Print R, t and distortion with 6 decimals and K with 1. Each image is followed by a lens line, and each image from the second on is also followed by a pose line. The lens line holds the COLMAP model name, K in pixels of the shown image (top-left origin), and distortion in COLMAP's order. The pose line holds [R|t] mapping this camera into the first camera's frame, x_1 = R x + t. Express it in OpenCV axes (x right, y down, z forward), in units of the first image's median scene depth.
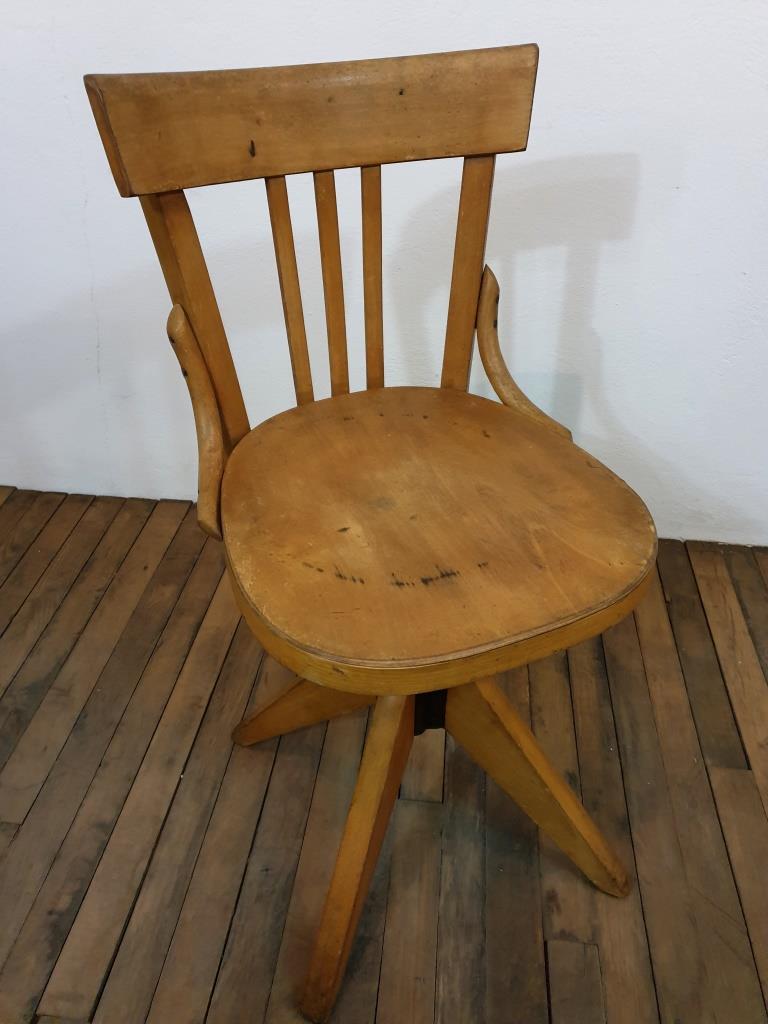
lens RADIAL K [[749.3, 0, 374.4], [0, 749.3, 510.9], [0, 0, 1]] dist [-0.000107, 0.007060]
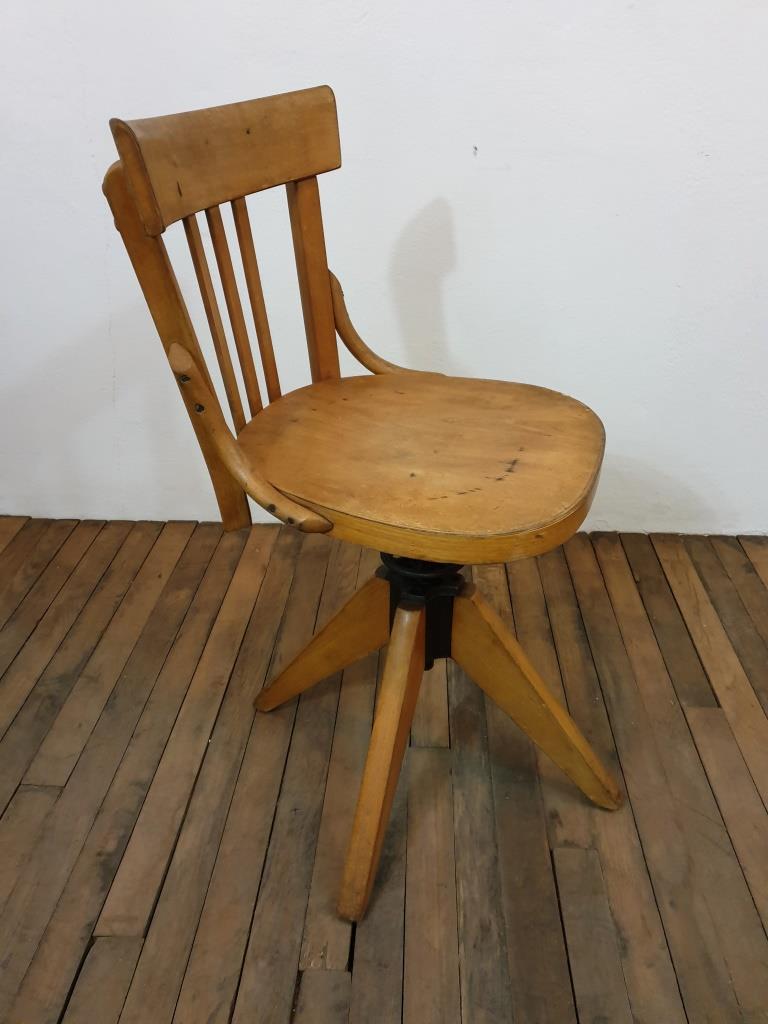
lens RADIAL K [[749.3, 0, 374.4], [0, 749.3, 510.9], [0, 0, 1]] dist [-0.000107, 0.007060]
pose [[0.998318, -0.039993, 0.041964, -0.055369], [0.044341, 0.993119, -0.108390, 0.164602], [-0.037341, 0.110069, 0.993222, -0.137860]]
